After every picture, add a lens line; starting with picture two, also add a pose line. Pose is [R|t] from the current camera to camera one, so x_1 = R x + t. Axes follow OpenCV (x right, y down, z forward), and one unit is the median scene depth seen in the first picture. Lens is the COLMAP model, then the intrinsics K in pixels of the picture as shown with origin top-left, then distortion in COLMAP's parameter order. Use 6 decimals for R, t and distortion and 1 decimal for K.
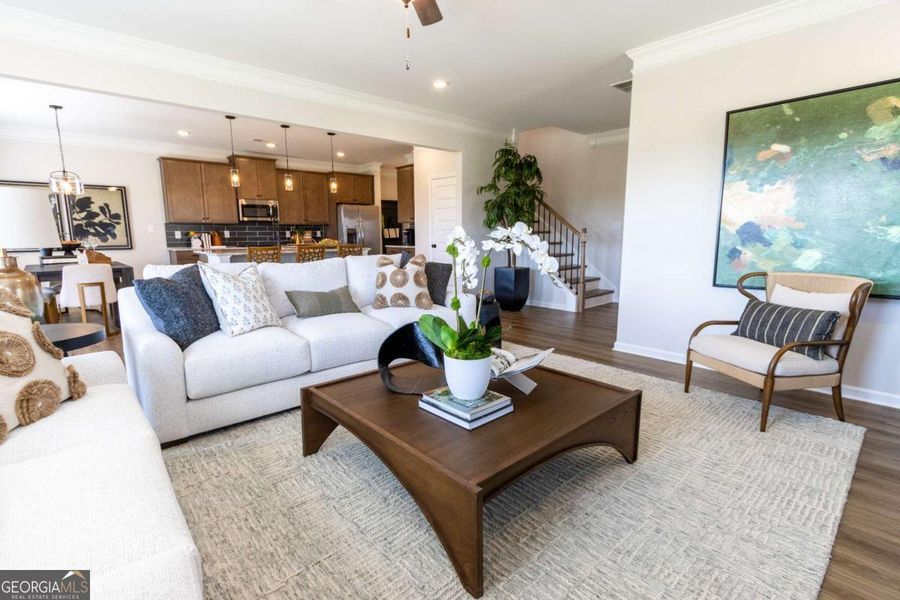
lens RADIAL K [[416.2, 0, 446.3], [0, 416.2, 297.4], [0, 0, 1]] dist [-0.001662, 0.000223]
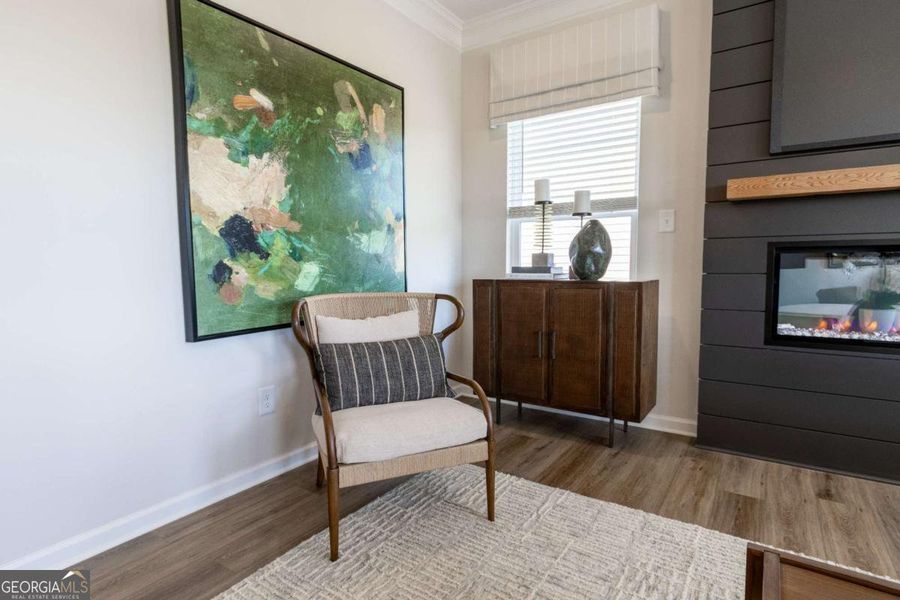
lens RADIAL K [[477.8, 0, 444.8], [0, 477.8, 297.1], [0, 0, 1]] dist [0.006948, -0.001185]
pose [[-0.229049, -0.061555, 0.971467, 0.033048], [0.156496, 0.982688, 0.099164, -0.091072], [-0.960753, 0.174744, -0.215450, 0.862337]]
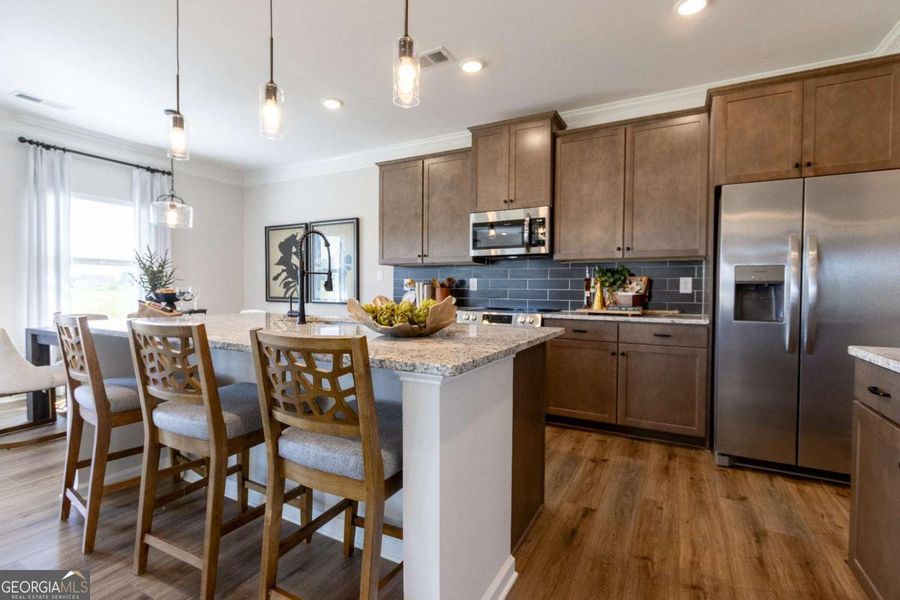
lens RADIAL K [[416.2, 0, 450.4], [0, 416.2, 299.0], [0, 0, 1]] dist [-0.001662, 0.000223]
pose [[0.337369, 0.030154, -0.940889, -0.102354], [-0.154345, 0.987733, -0.023688, -0.310539], [0.928633, 0.153213, 0.337885, 2.116033]]
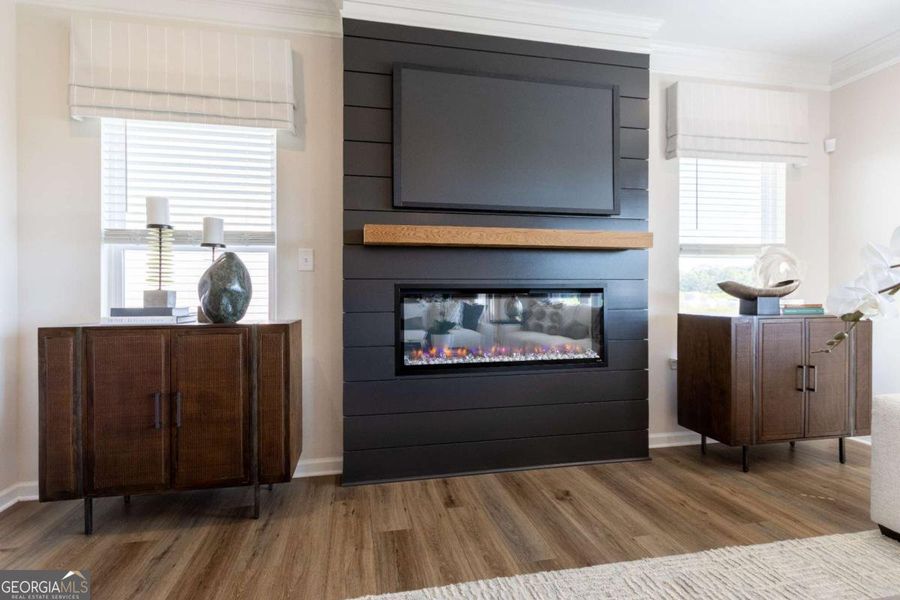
lens RADIAL K [[435.5, 0, 446.7], [0, 435.5, 298.5], [0, 0, 1]] dist [0.003239, -0.001451]
pose [[-0.853406, 0.008584, 0.521176, 0.128655], [0.089578, 0.987404, 0.130416, -0.089442], [-0.513492, 0.157984, -0.843426, 0.822381]]
